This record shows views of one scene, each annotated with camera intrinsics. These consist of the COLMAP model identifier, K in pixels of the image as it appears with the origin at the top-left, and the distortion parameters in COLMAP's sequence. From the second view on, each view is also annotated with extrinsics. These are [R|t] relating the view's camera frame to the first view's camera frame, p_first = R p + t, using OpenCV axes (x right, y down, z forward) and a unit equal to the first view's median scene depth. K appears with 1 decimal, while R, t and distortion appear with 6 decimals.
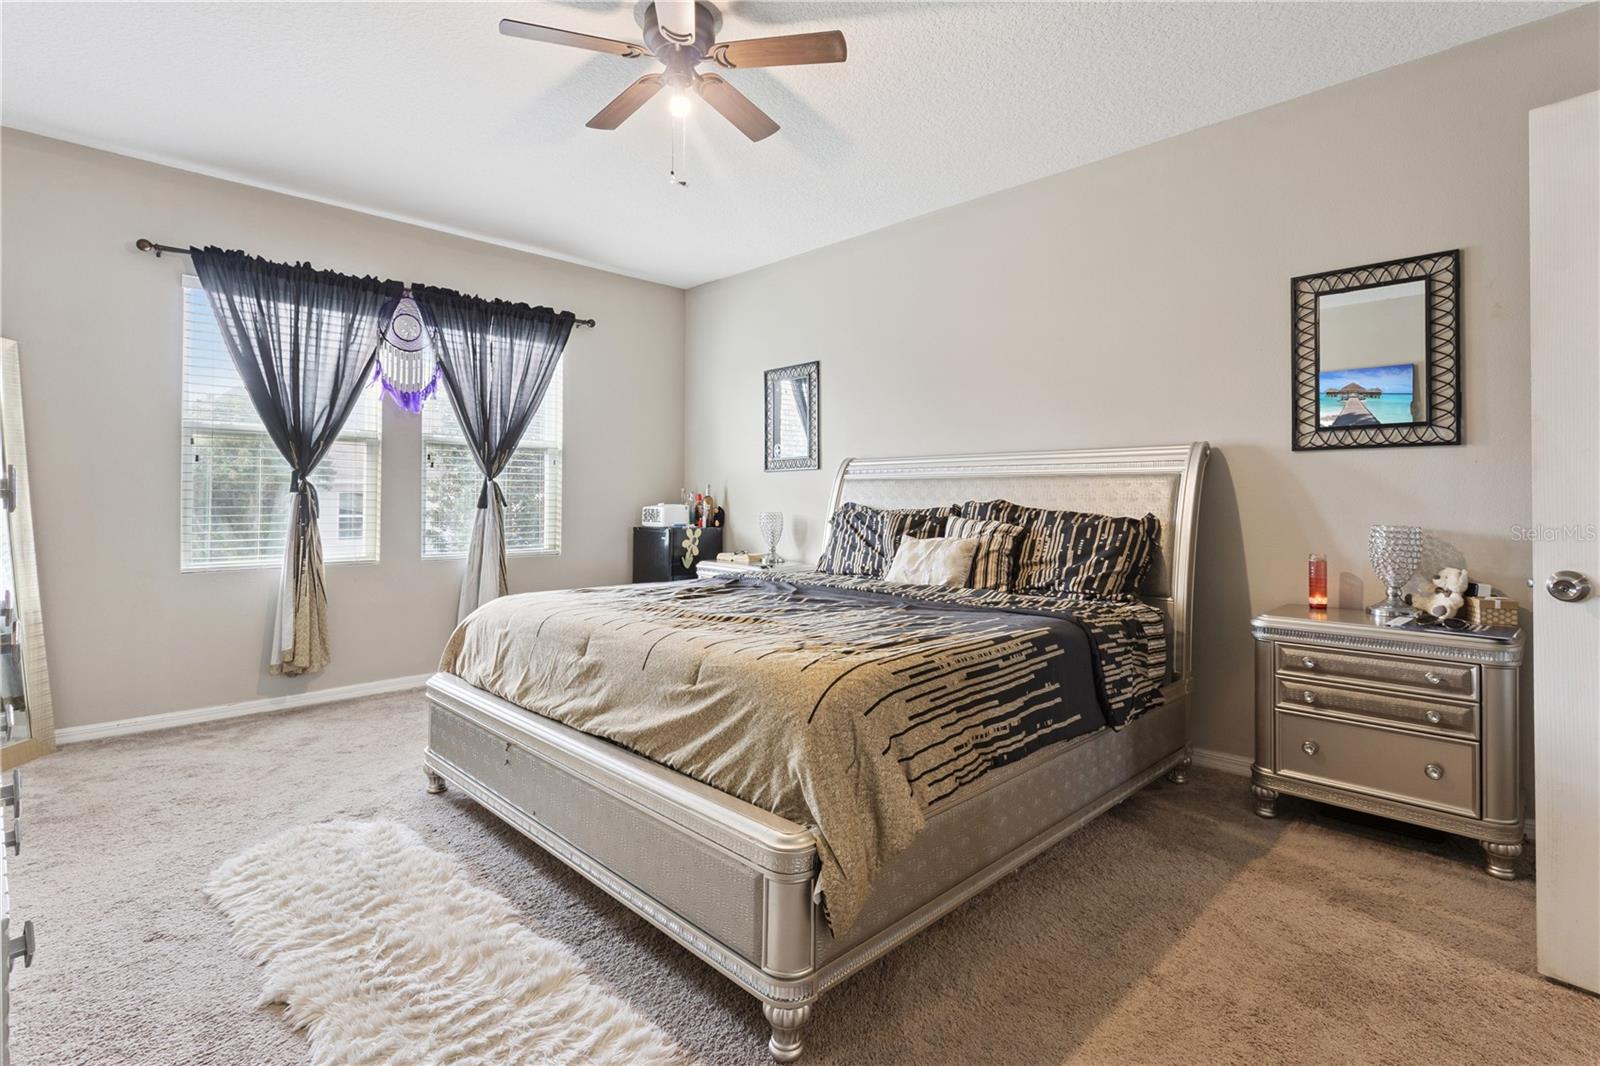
lens RADIAL K [[776.9, 0, 801.0], [0, 776.9, 495.3], [0, 0, 1]] dist [0.009503, 0.000364]
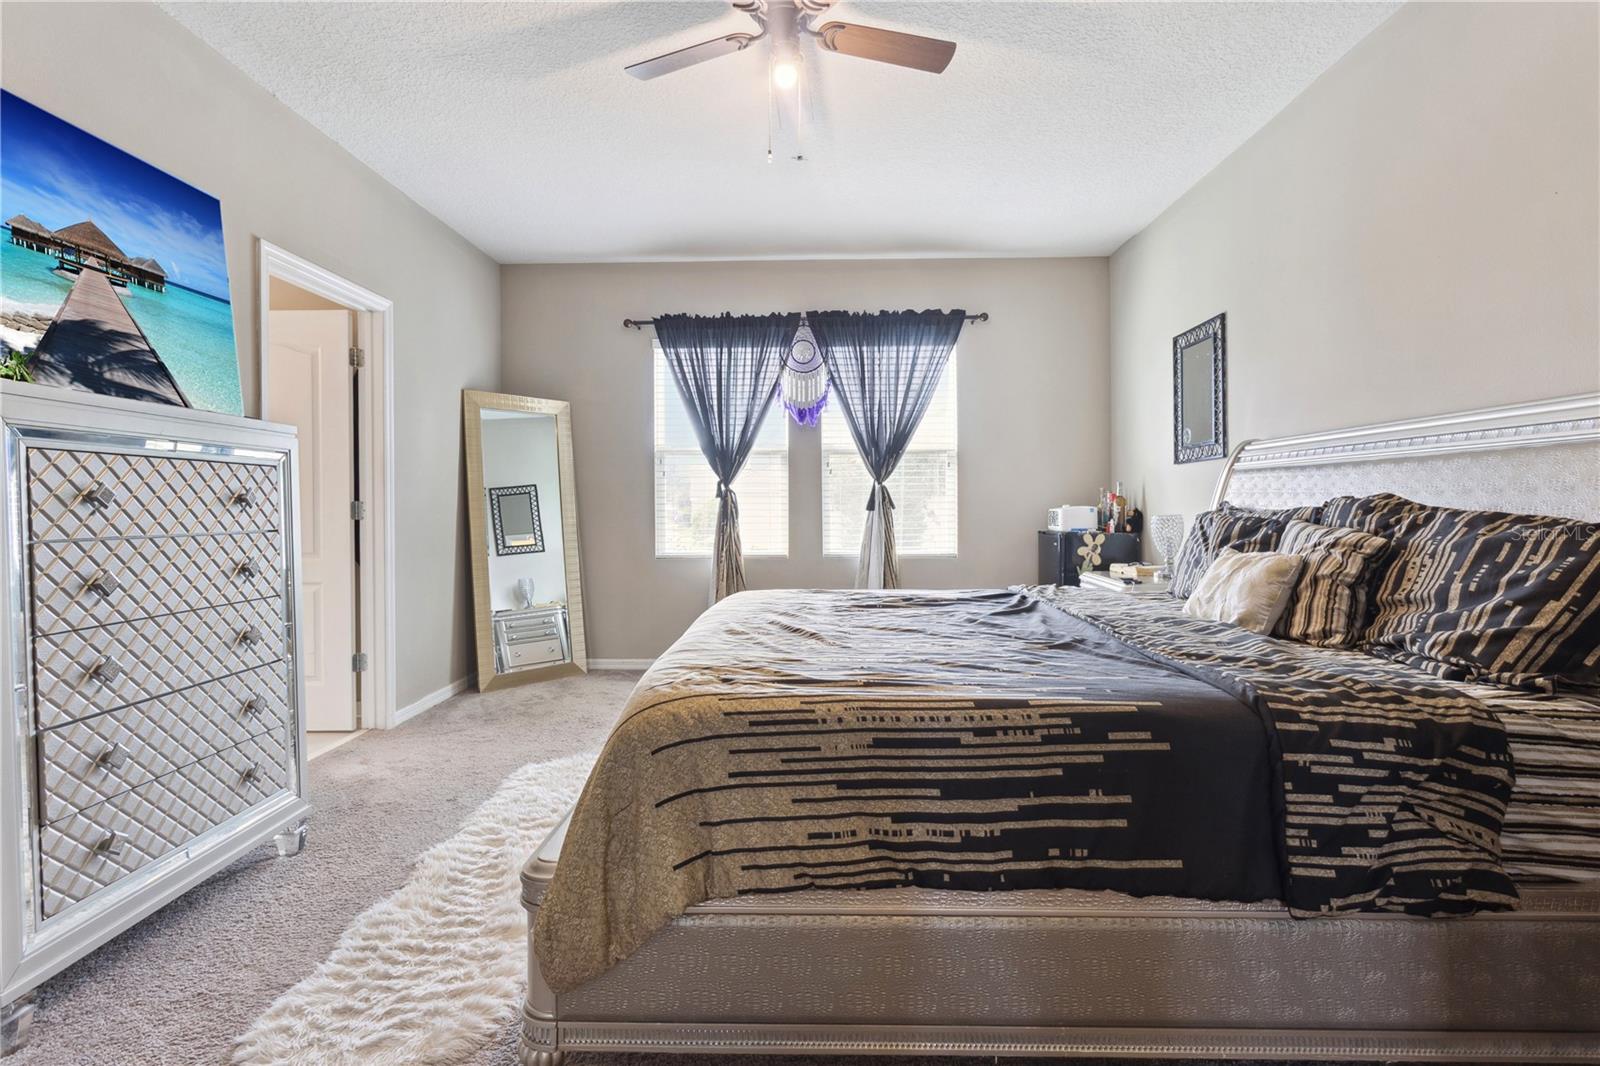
lens RADIAL K [[771.6, 0, 799.9], [0, 771.6, 509.0], [0, 0, 1]] dist [-0.000768, 0.000744]
pose [[0.691542, -0.003641, -0.722327, 0.402546], [0.012151, 0.999904, 0.006593, 0.009184], [0.722234, -0.013336, 0.691520, 0.281249]]
